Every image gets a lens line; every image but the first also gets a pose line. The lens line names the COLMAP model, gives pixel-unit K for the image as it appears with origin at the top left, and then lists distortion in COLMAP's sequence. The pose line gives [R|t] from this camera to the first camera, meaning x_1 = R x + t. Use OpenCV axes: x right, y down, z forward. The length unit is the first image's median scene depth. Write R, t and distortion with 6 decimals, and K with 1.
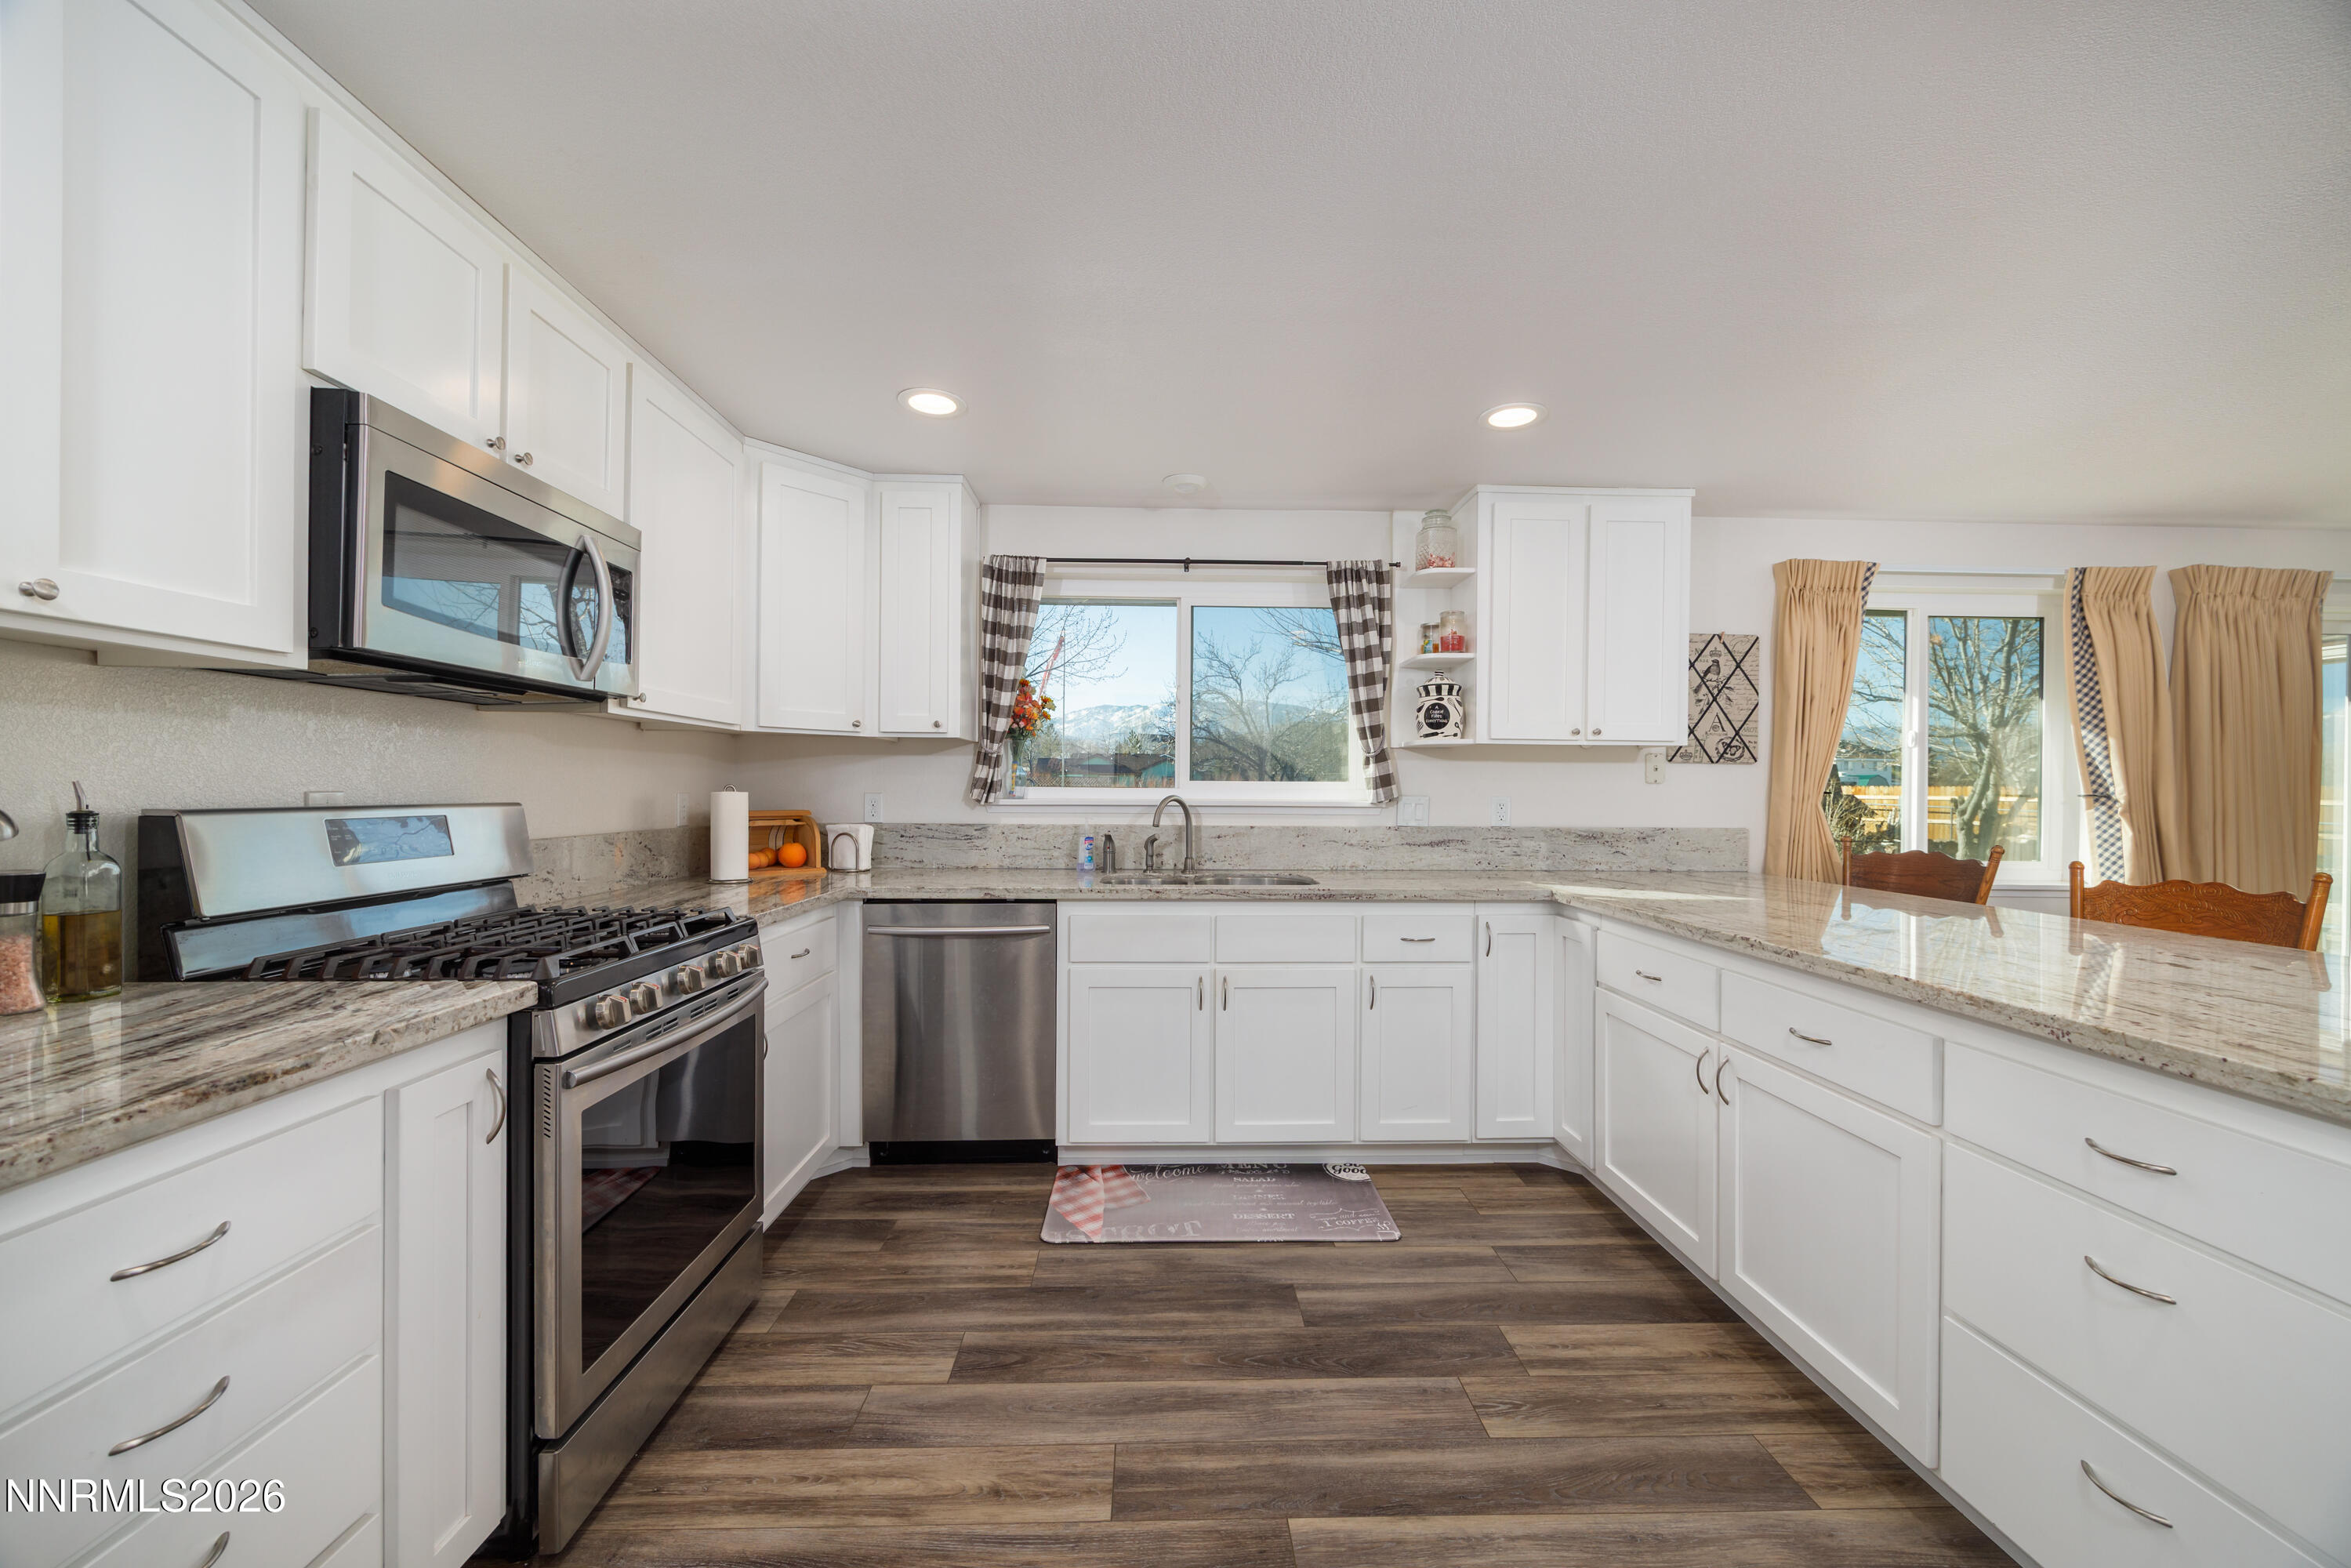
lens RADIAL K [[903.5, 0, 1184.4], [0, 903.5, 796.2], [0, 0, 1]] dist [-0.004394, -0.000332]
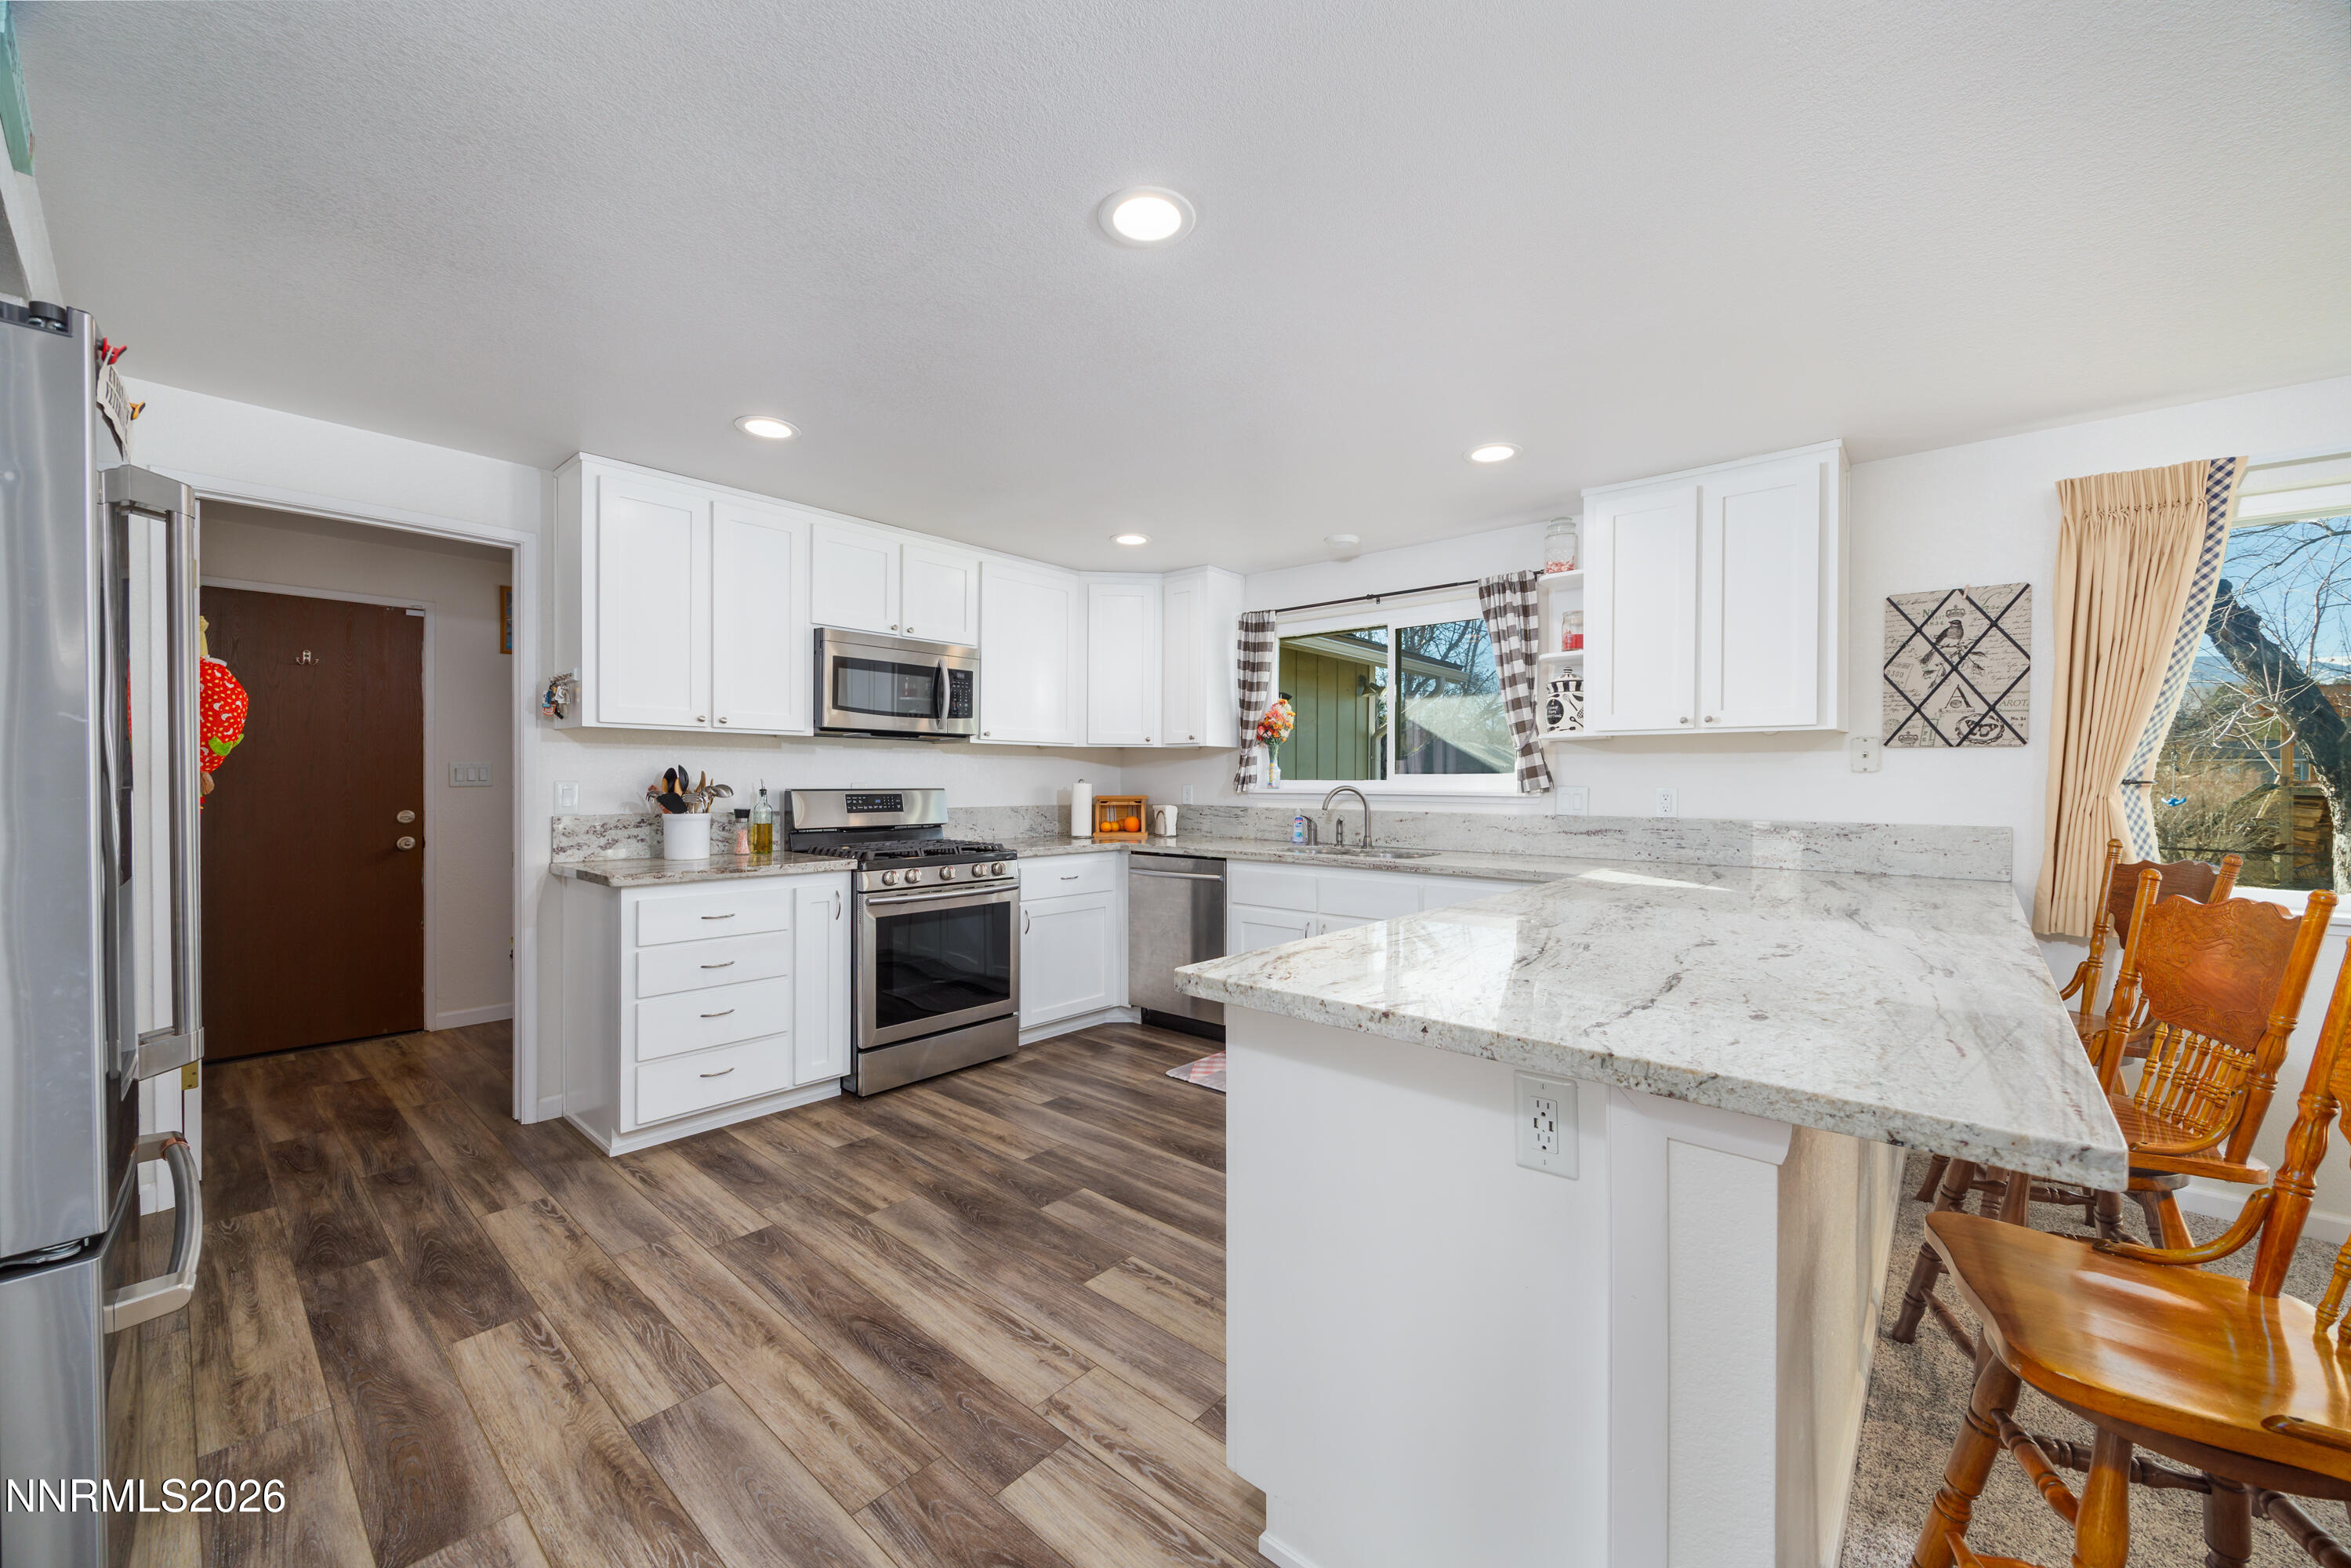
lens RADIAL K [[903.5, 0, 1180.5], [0, 903.5, 788.7], [0, 0, 1]] dist [-0.004394, -0.000332]
pose [[0.730481, 0.001569, -0.682931, 0.664445], [-0.003809, 0.999991, -0.001778, 0.006118], [0.682922, 0.003900, 0.730480, -0.081160]]
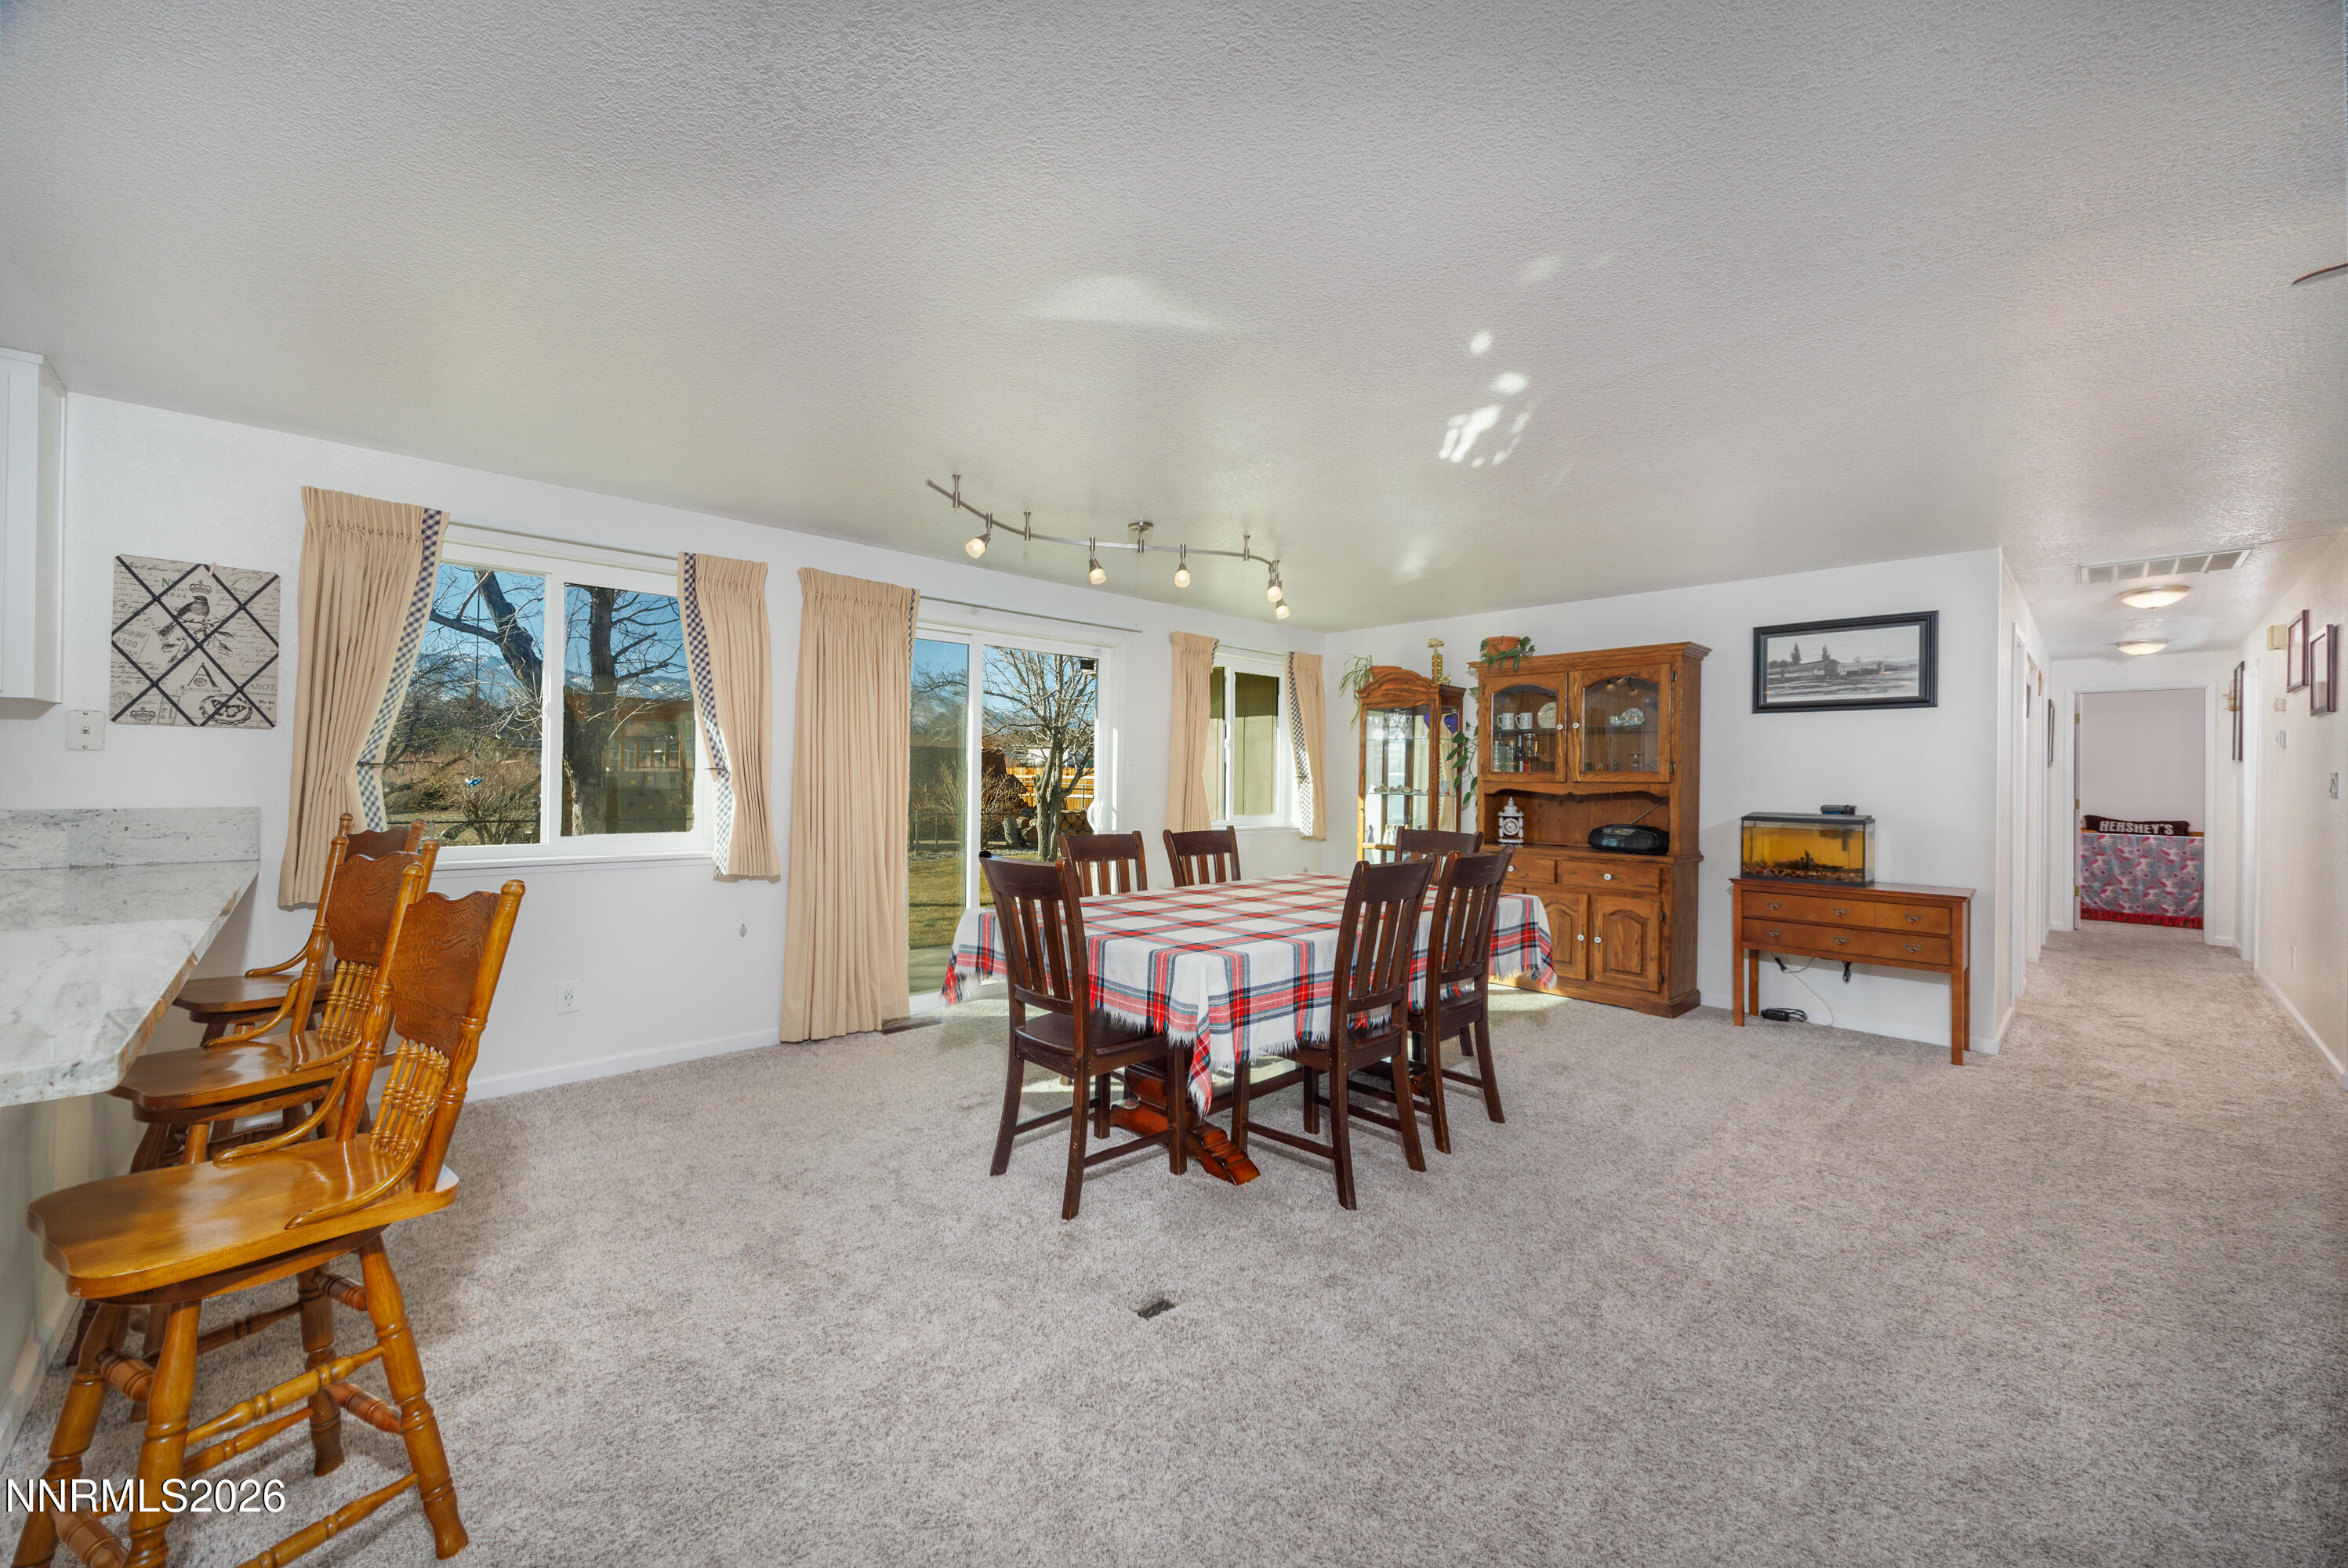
lens RADIAL K [[902.3, 0, 1167.8], [0, 902.3, 768.7], [0, 0, 1]] dist [-0.004394, -0.000332]
pose [[0.743244, 0.003250, 0.669013, 0.728524], [0.001747, 0.999975, -0.006799, 0.008346], [-0.669018, 0.006222, 0.743220, -0.167139]]
